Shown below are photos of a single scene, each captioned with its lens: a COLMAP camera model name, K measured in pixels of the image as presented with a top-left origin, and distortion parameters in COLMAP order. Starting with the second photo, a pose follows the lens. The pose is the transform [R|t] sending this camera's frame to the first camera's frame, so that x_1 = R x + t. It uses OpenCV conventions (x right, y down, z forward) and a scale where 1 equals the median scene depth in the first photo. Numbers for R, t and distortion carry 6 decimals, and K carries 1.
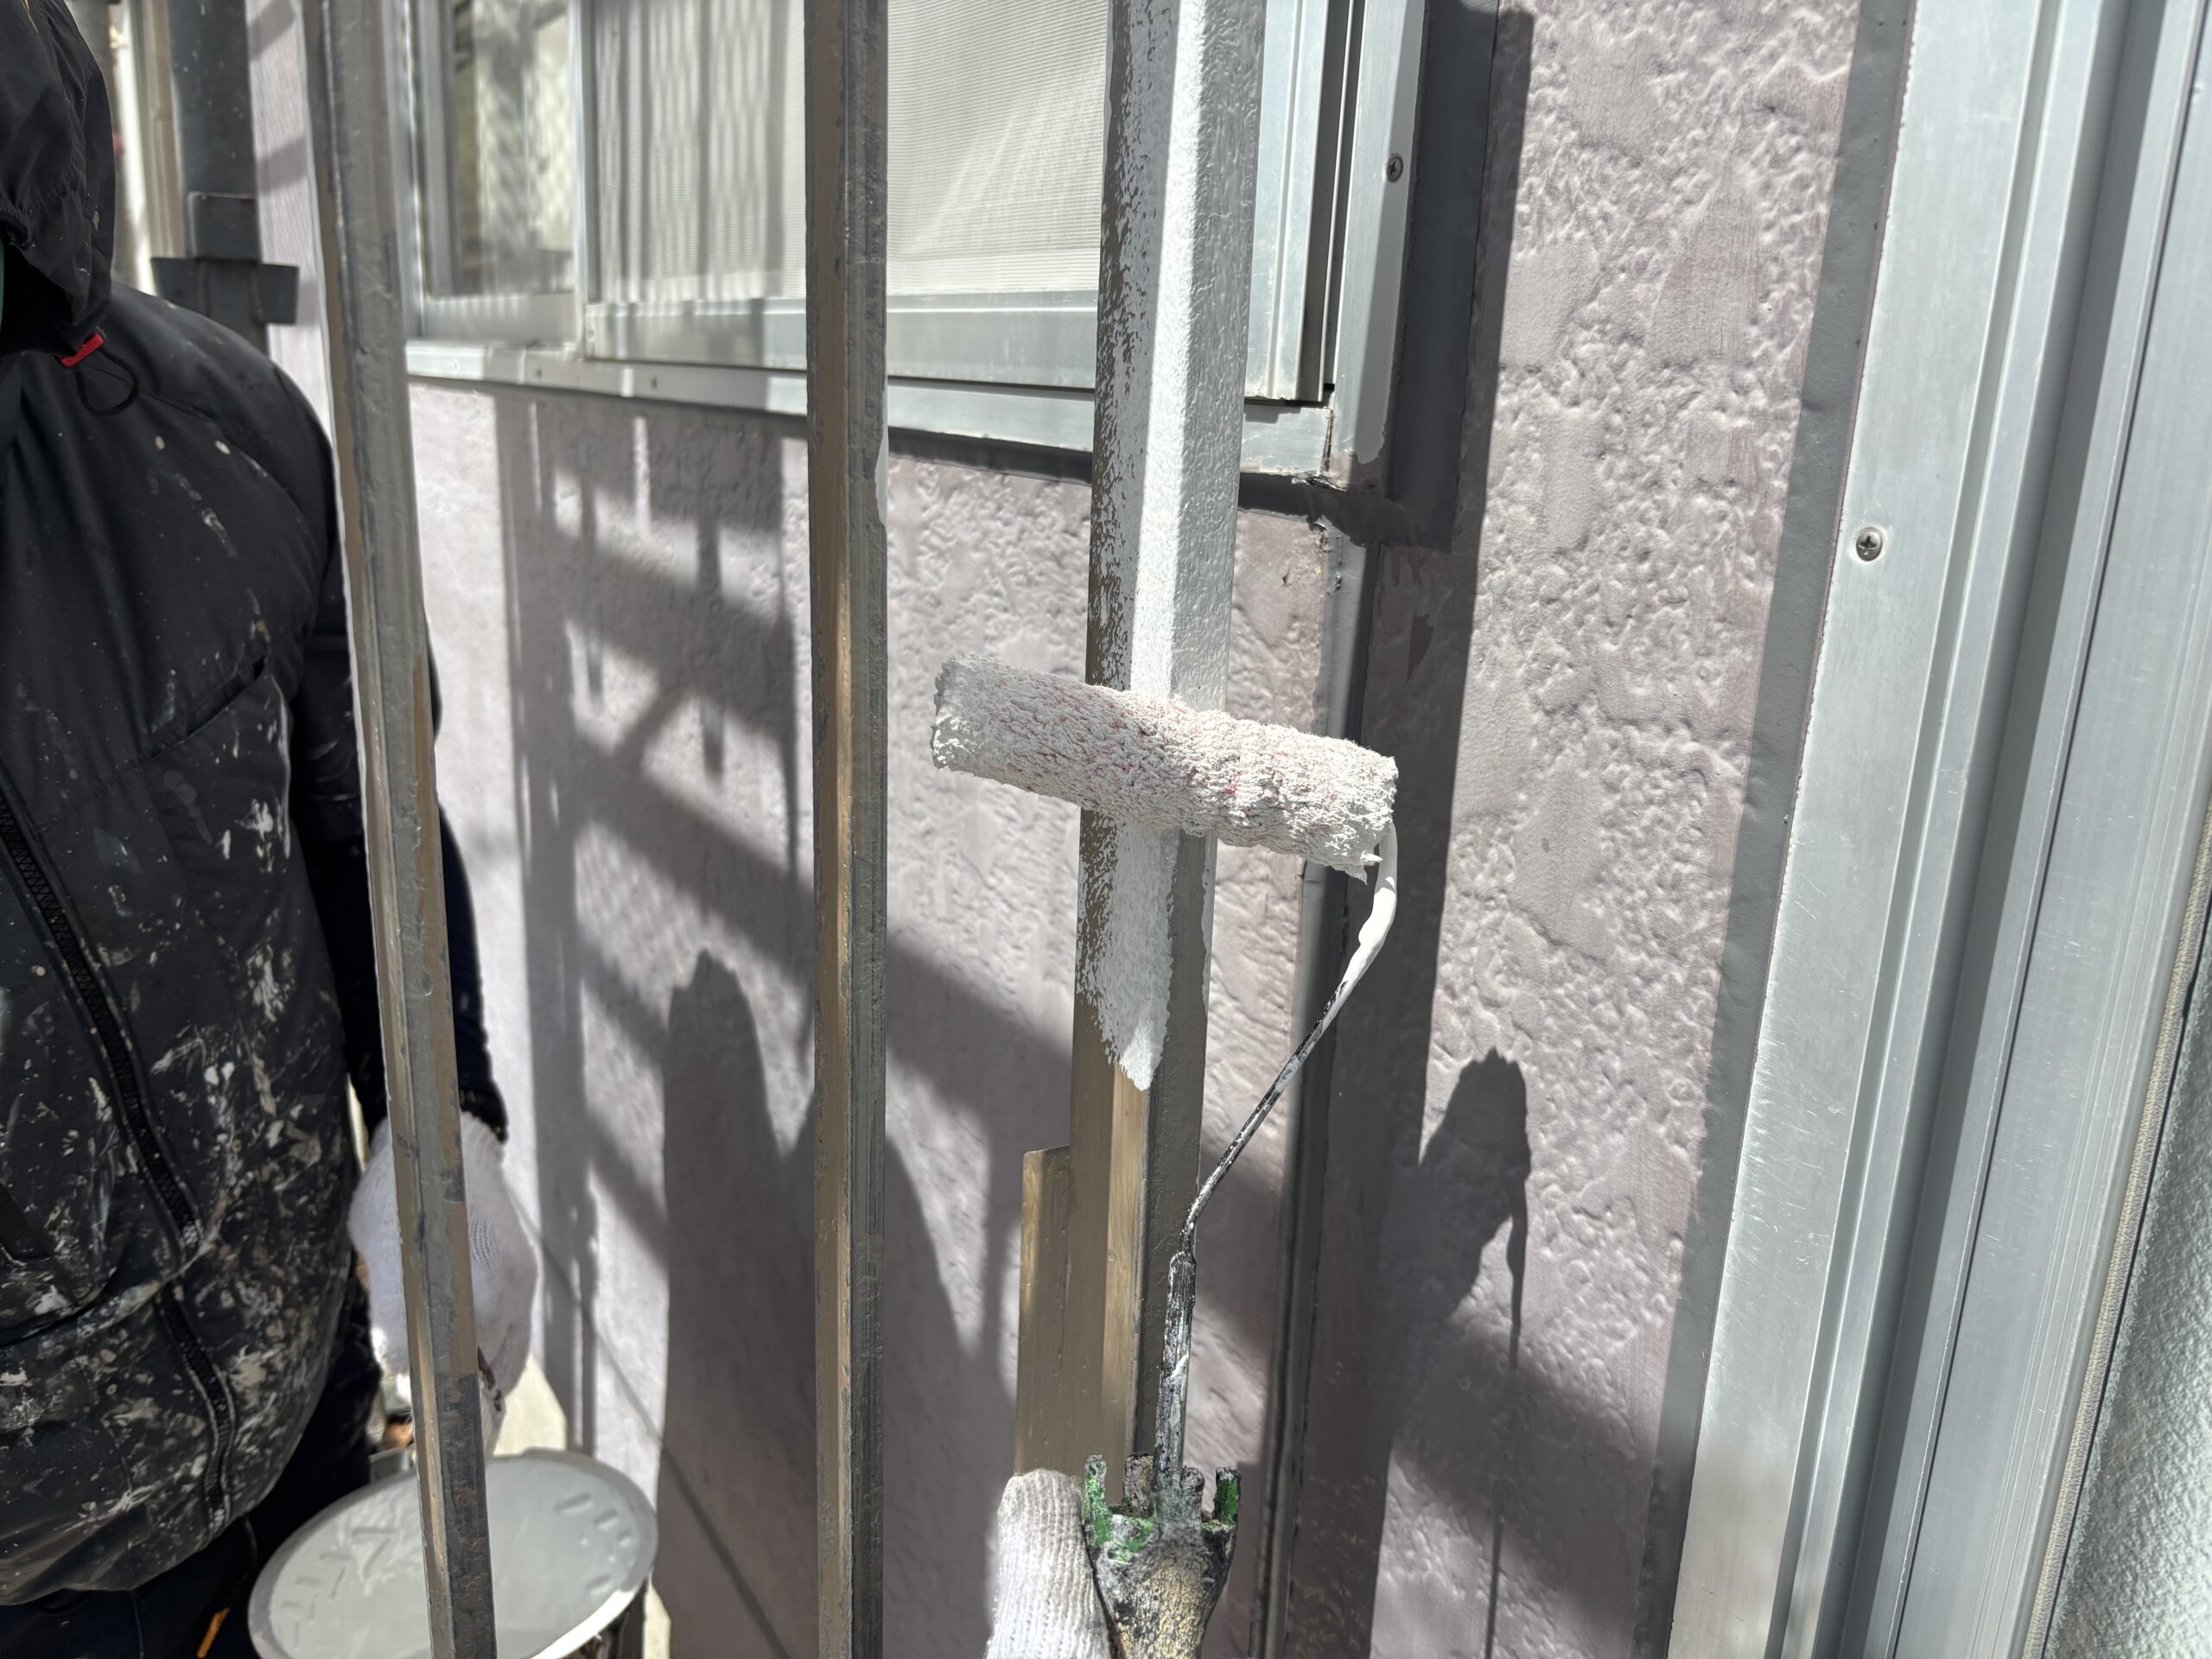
lens RADIAL K [[1672.3, 0, 1102.6], [0, 1672.3, 828.4], [0, 0, 1]] dist [-0.016743, -0.017722]
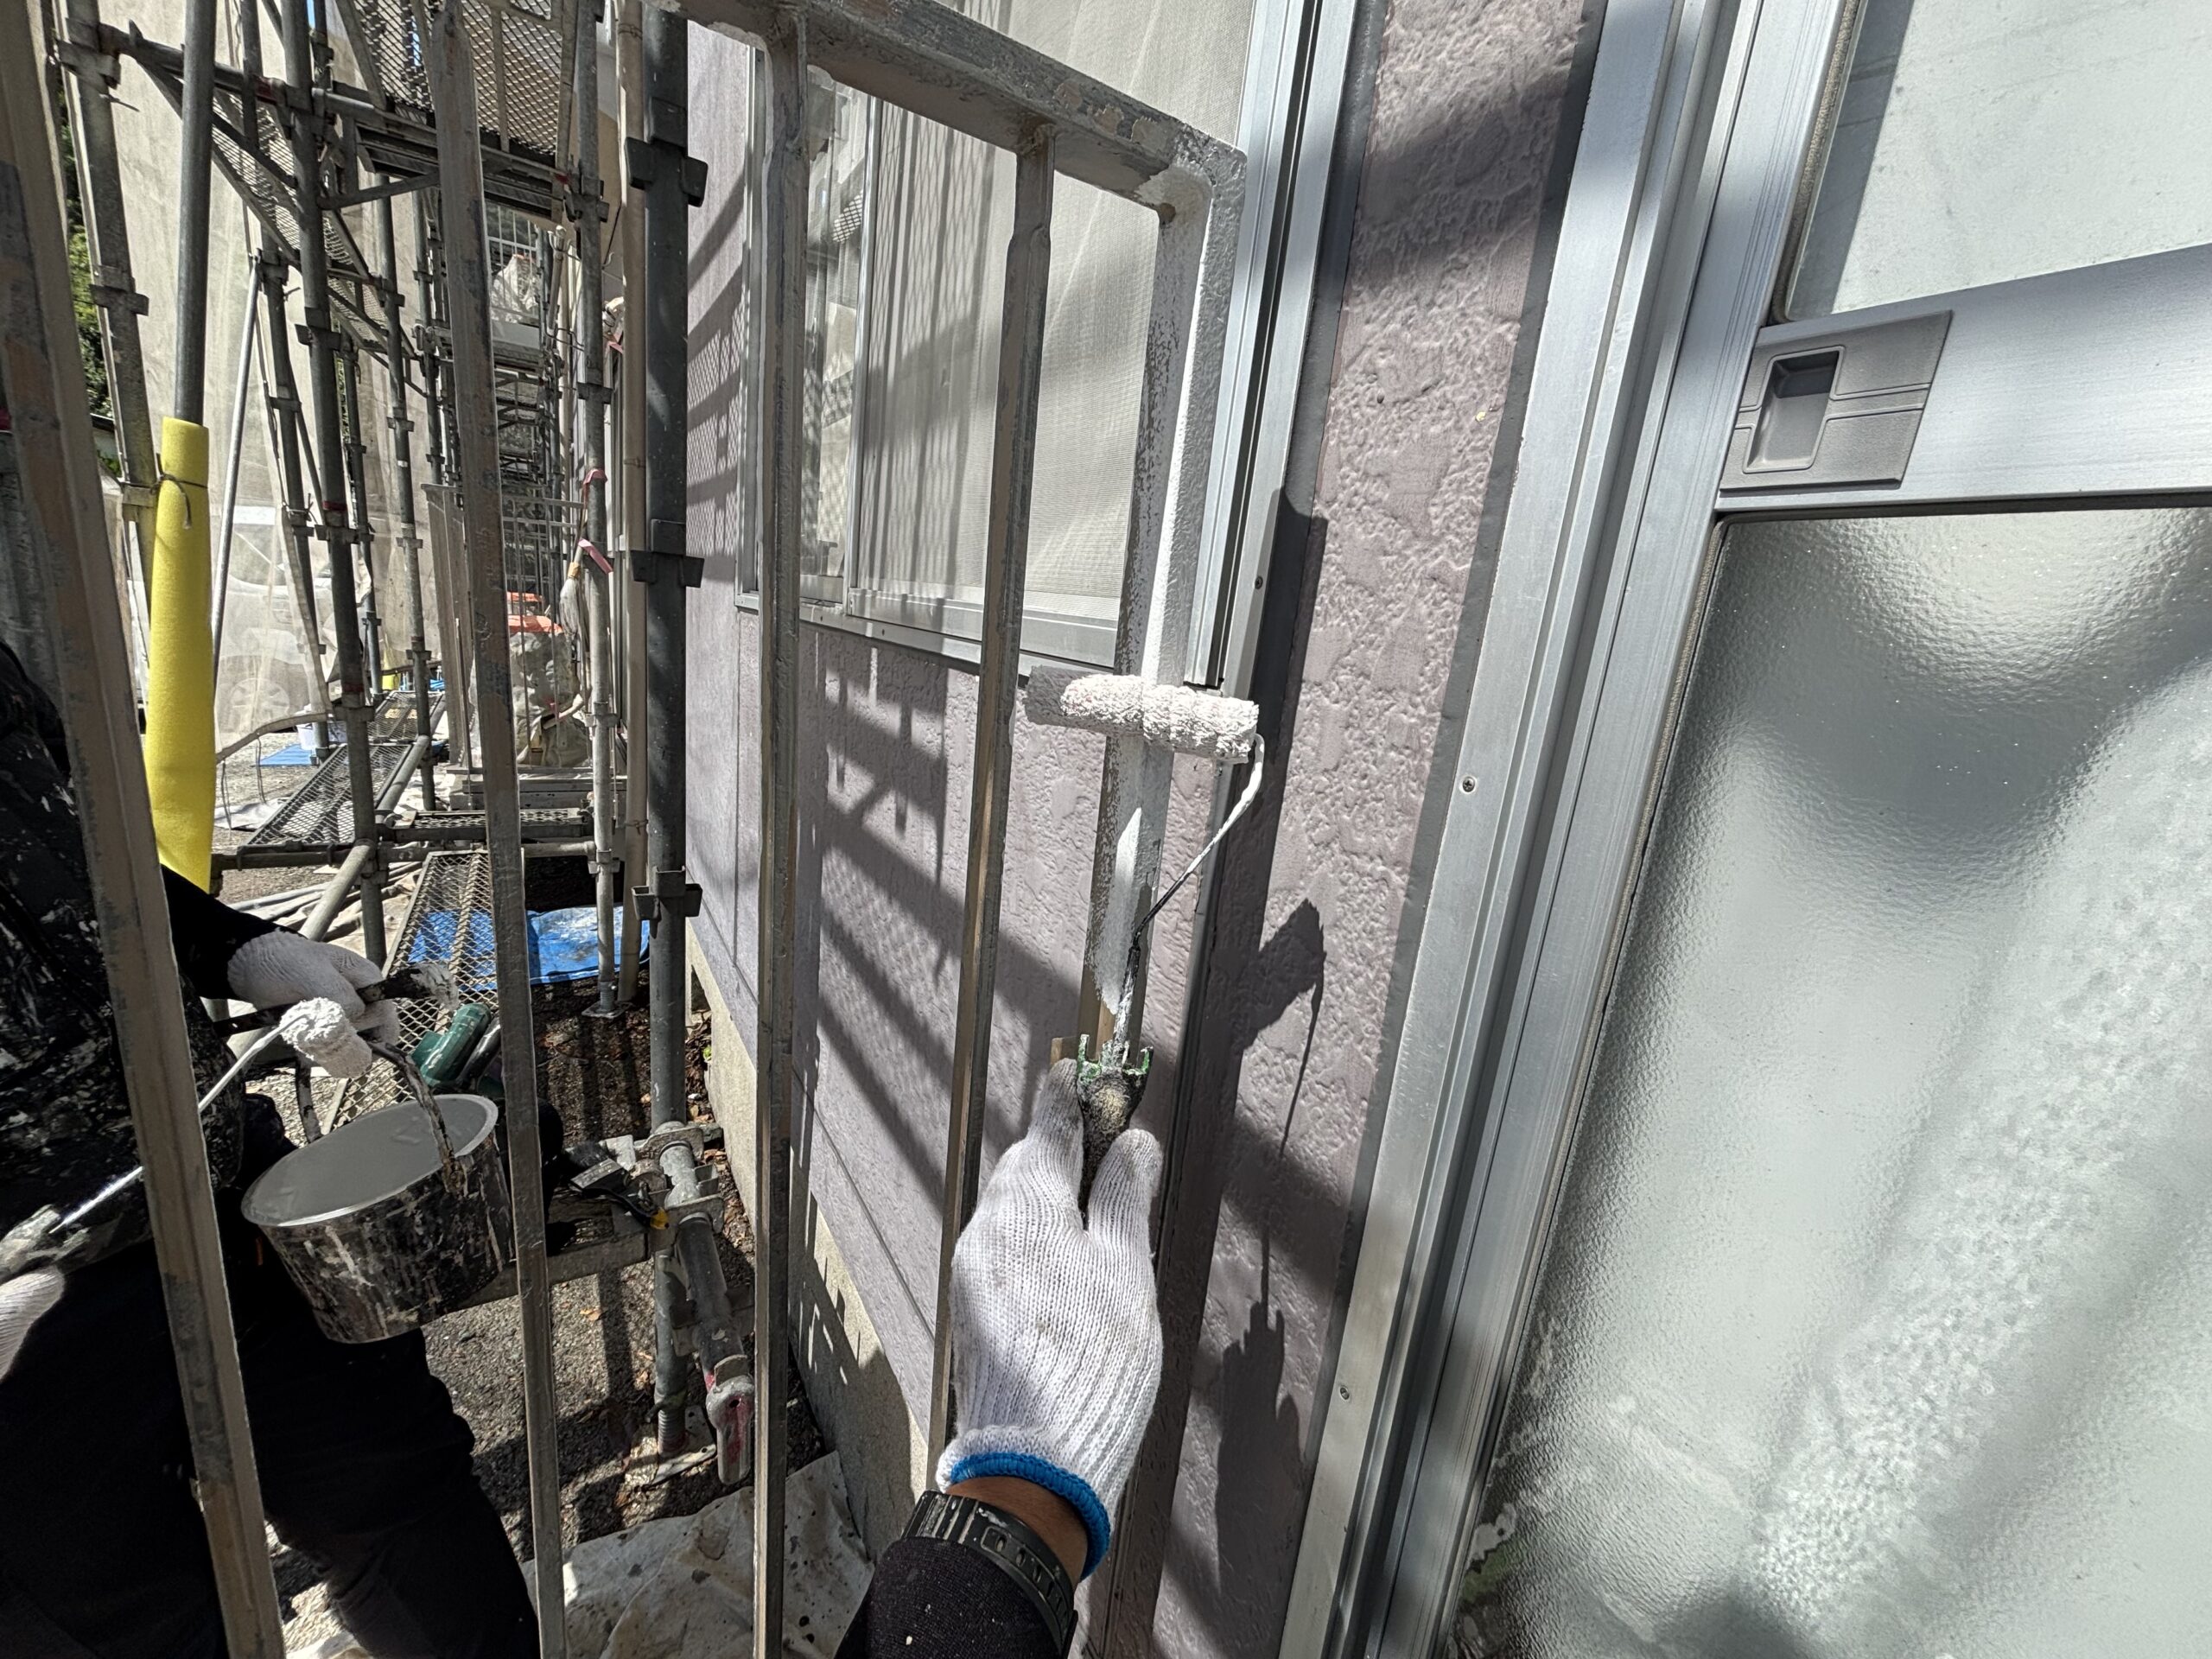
lens RADIAL K [[882.2, 0, 1100.4], [0, 882.2, 827.1], [0, 0, 1]] dist [0.003995, -0.000249]
pose [[0.998032, 0.061129, 0.013981, -0.023011], [-0.060724, 0.997768, -0.027761, -0.045853], [-0.015646, 0.026857, 0.999517, -0.112910]]
